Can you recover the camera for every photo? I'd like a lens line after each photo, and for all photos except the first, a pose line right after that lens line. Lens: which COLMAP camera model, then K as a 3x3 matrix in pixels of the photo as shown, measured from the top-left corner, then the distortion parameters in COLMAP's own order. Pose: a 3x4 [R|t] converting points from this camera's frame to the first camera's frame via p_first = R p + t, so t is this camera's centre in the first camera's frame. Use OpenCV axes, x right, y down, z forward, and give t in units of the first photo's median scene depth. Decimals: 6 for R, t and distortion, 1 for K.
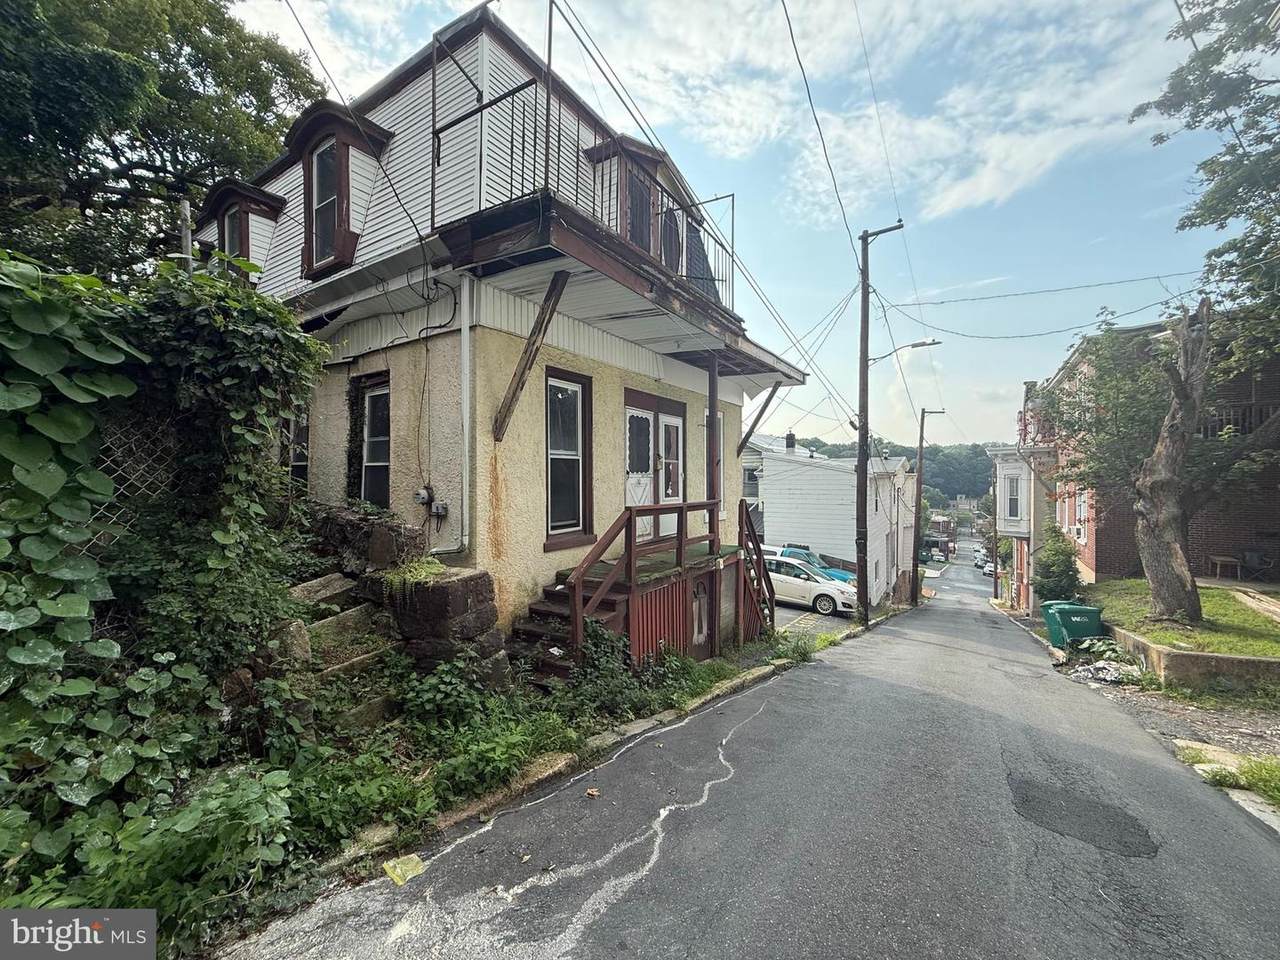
lens RADIAL K [[511.7, 0, 636.9], [0, 511.7, 481.7], [0, 0, 1]] dist [-0.003673, -0.000108]
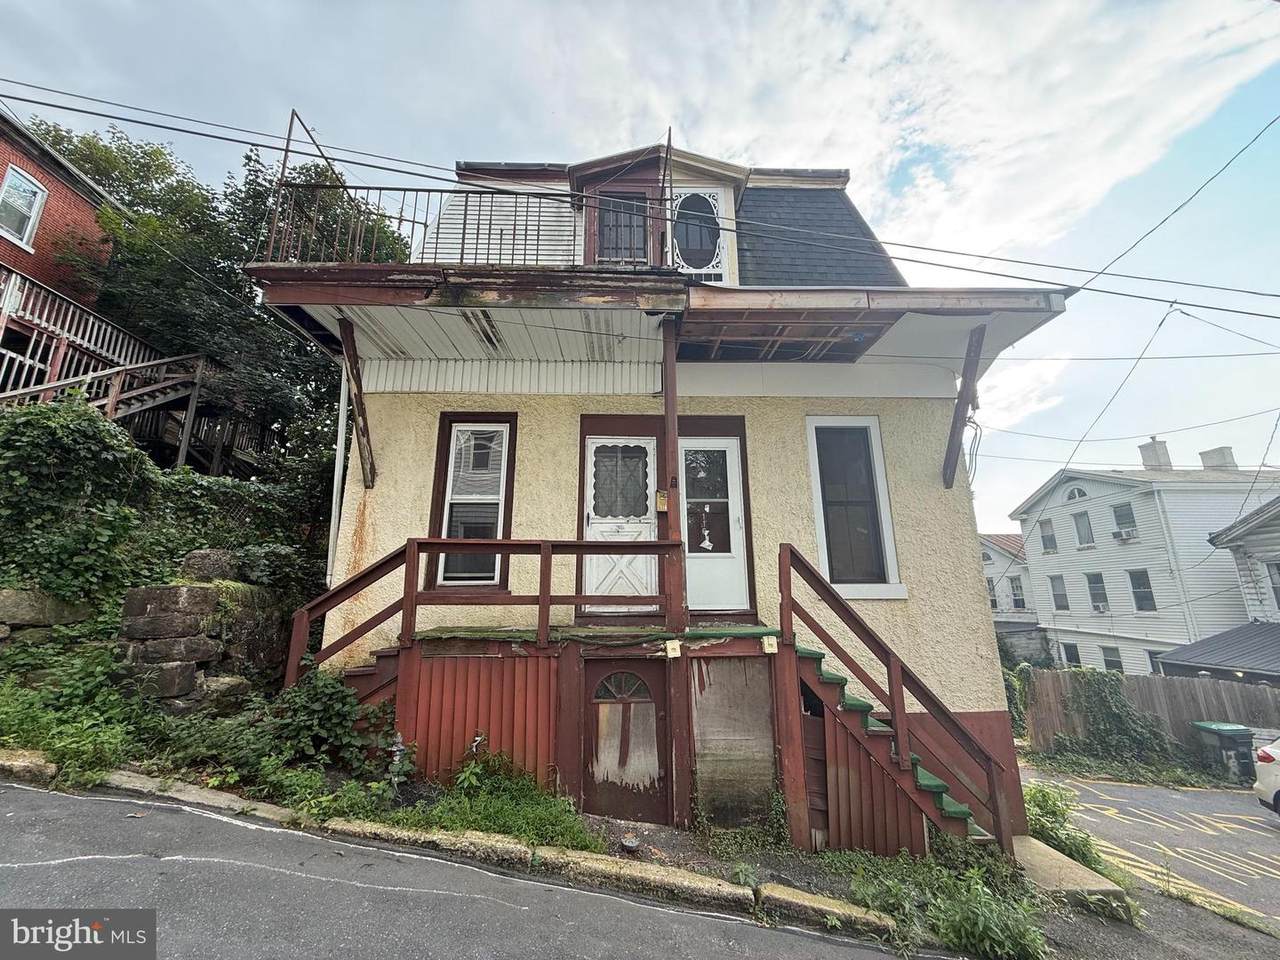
lens RADIAL K [[511.7, 0, 637.7], [0, 511.7, 479.1], [0, 0, 1]] dist [-0.003673, -0.000108]
pose [[0.571737, -0.203236, -0.794866, 0.868675], [-0.003979, 0.968134, -0.250401, 0.161003], [0.820427, 0.146326, 0.552709, 0.827498]]
